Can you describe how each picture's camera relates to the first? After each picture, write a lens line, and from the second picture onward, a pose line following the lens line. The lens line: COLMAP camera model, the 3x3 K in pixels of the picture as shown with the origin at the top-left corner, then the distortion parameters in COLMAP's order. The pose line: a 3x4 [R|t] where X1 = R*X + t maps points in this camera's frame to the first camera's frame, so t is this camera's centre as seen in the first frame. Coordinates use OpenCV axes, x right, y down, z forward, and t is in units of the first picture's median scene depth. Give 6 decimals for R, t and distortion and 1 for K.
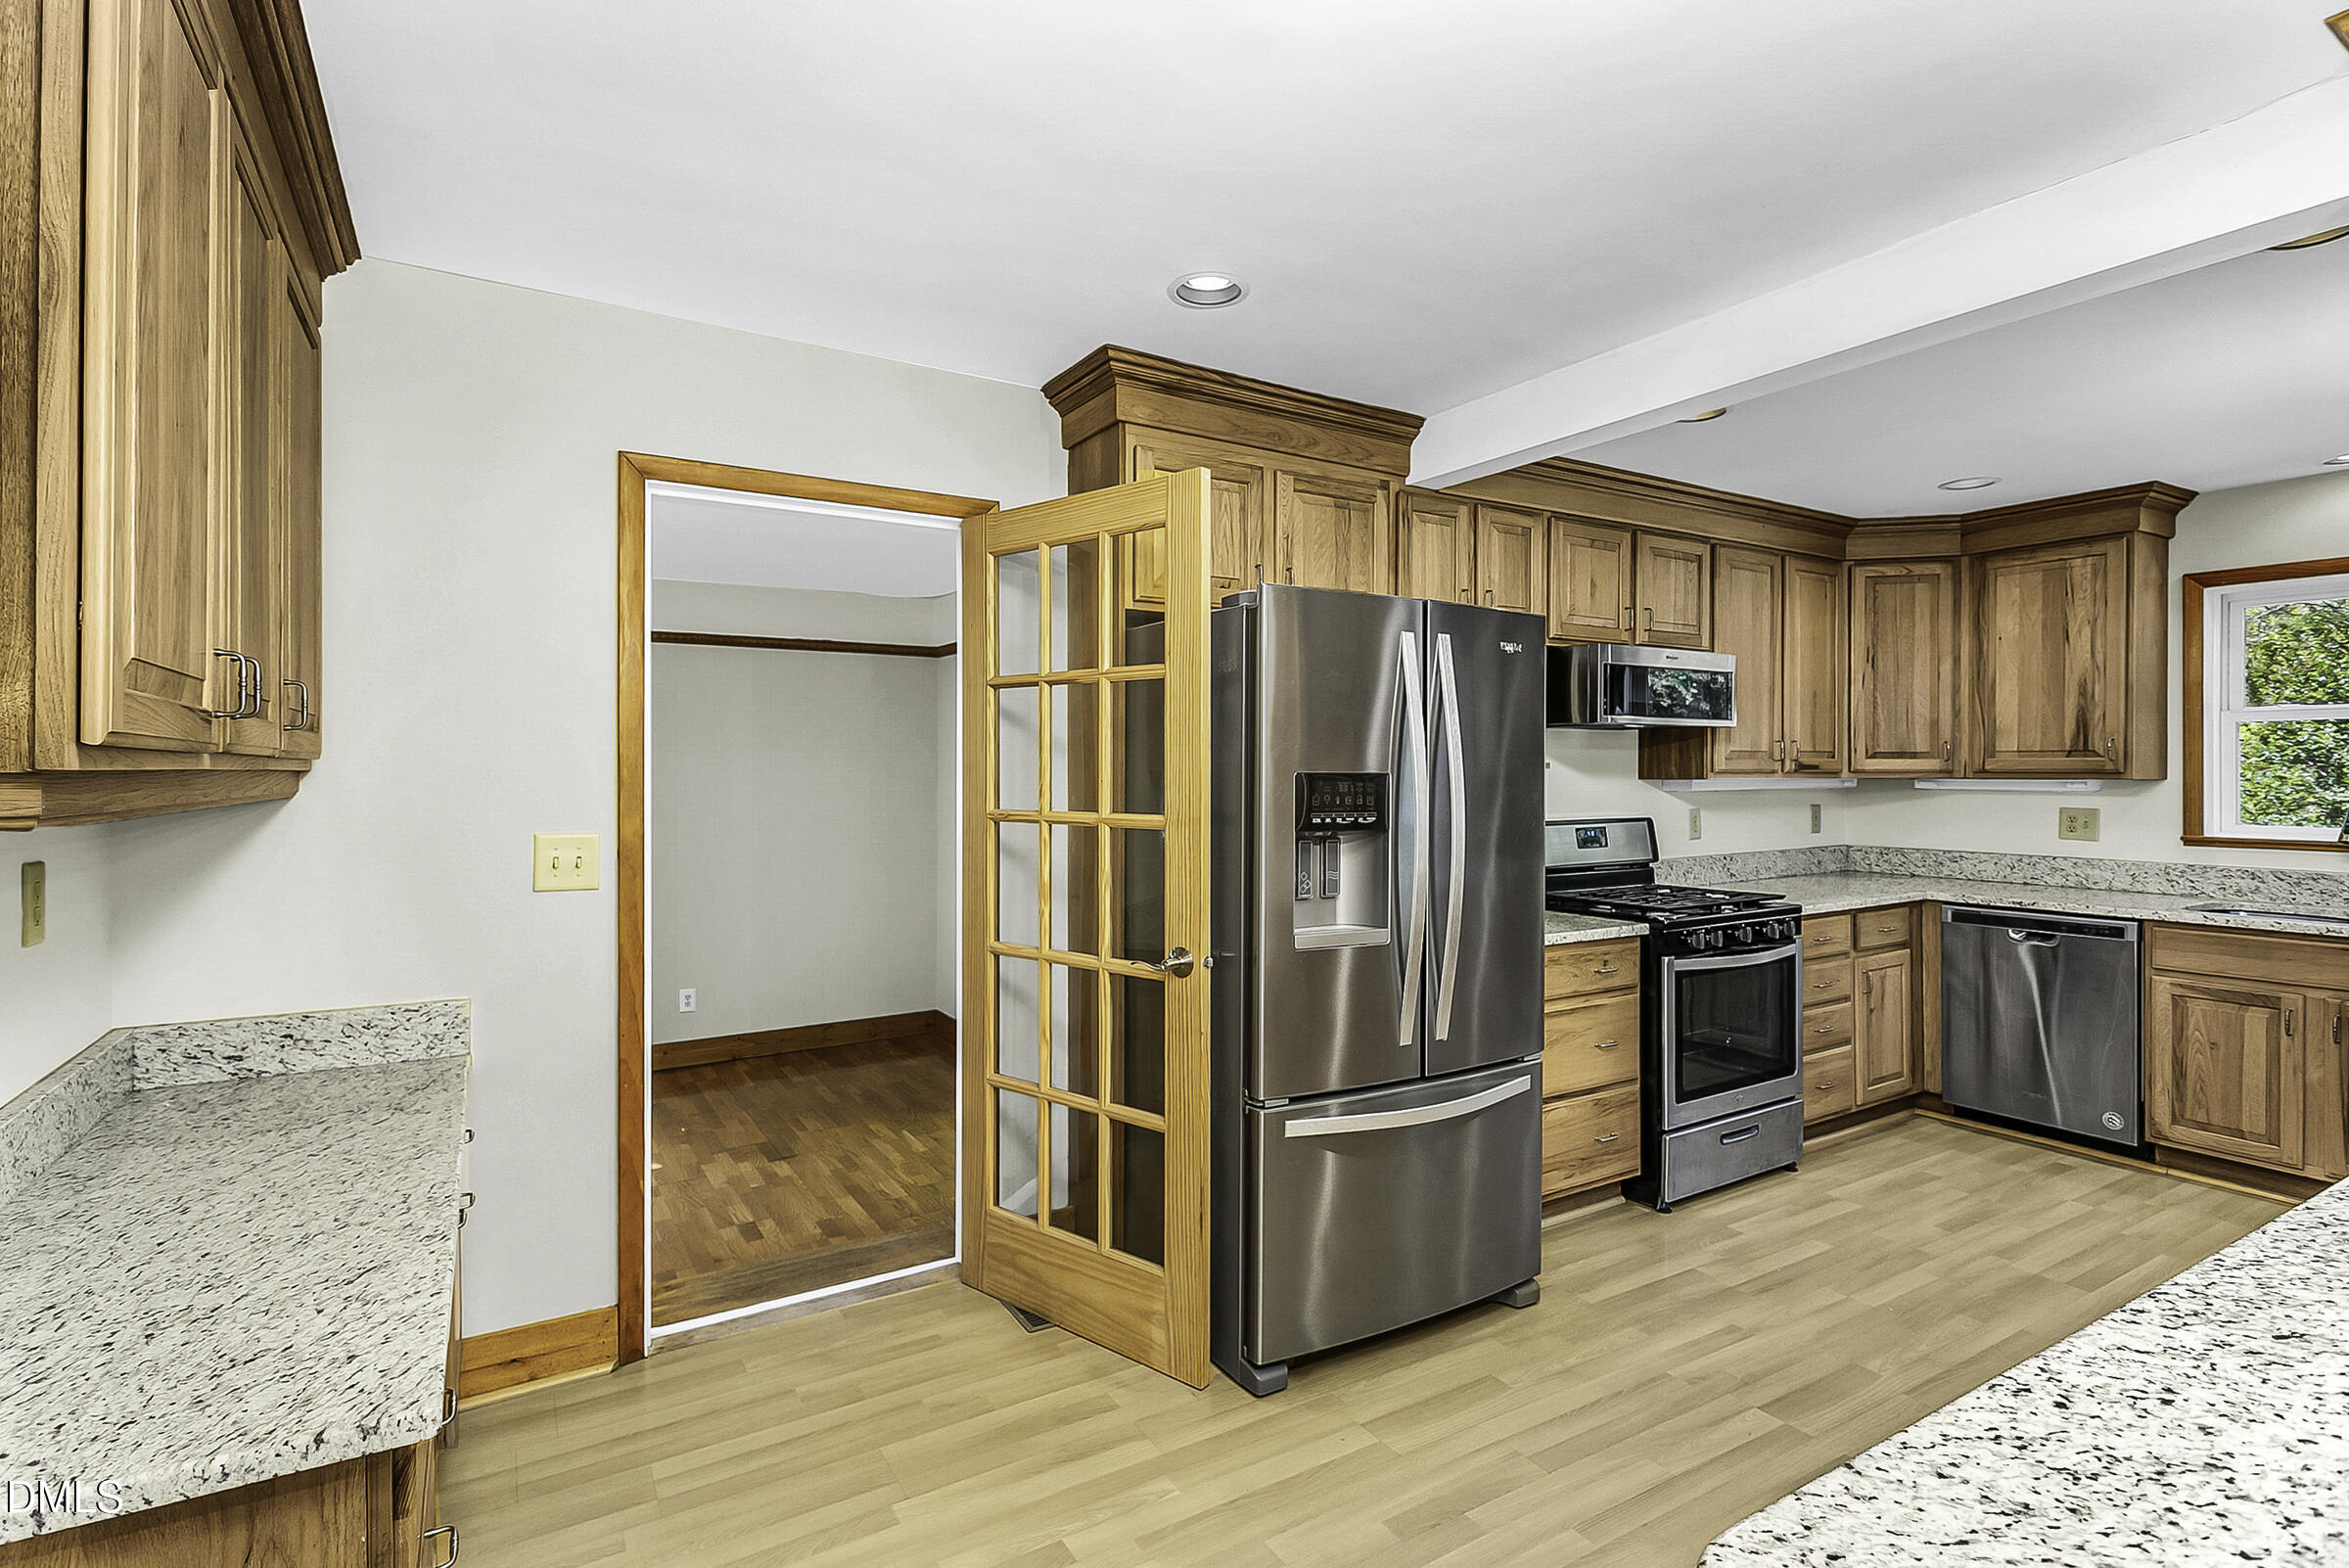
lens RADIAL K [[1123.8, 0, 1163.6], [0, 1123.8, 773.3], [0, 0, 1]] dist [0.007491, -0.002398]
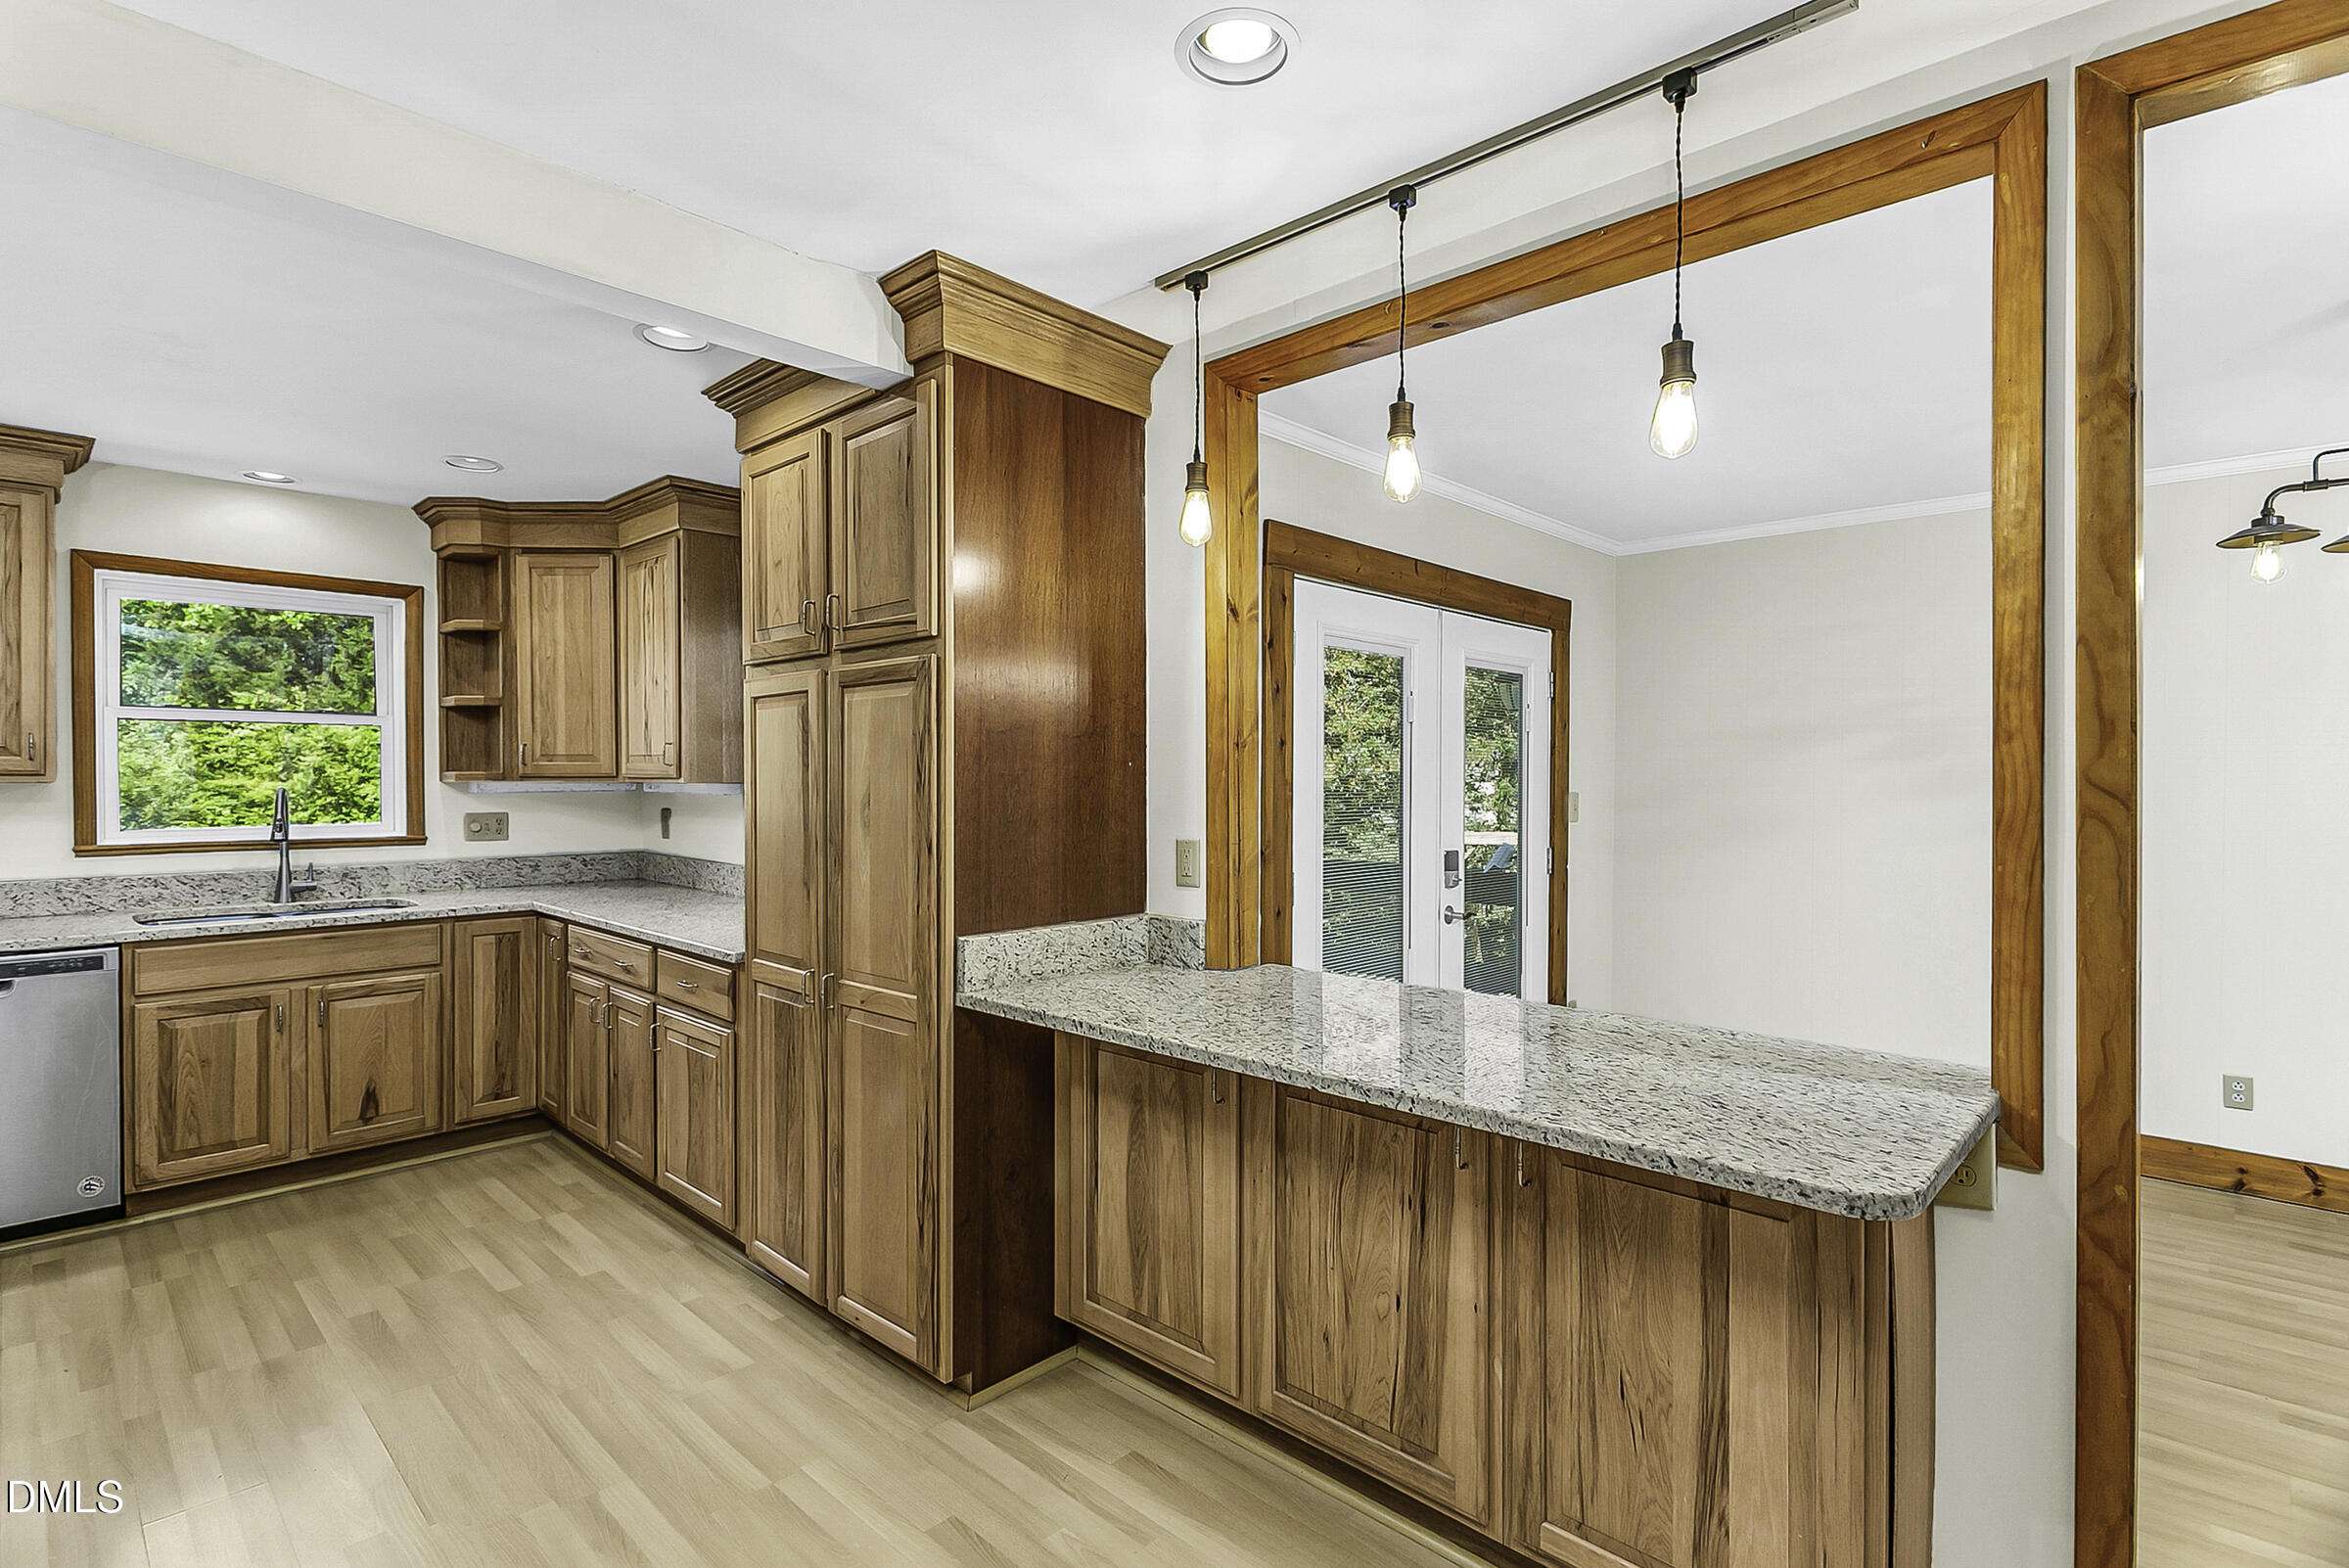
lens RADIAL K [[1123.8, 0, 1151.0], [0, 1123.8, 780.5], [0, 0, 1]] dist [0.007491, -0.002398]
pose [[-0.253600, -0.007273, 0.967282, -0.180898], [0.000539, 0.999971, 0.007660, -0.002450], [-0.967309, 0.002464, -0.253588, 0.457301]]
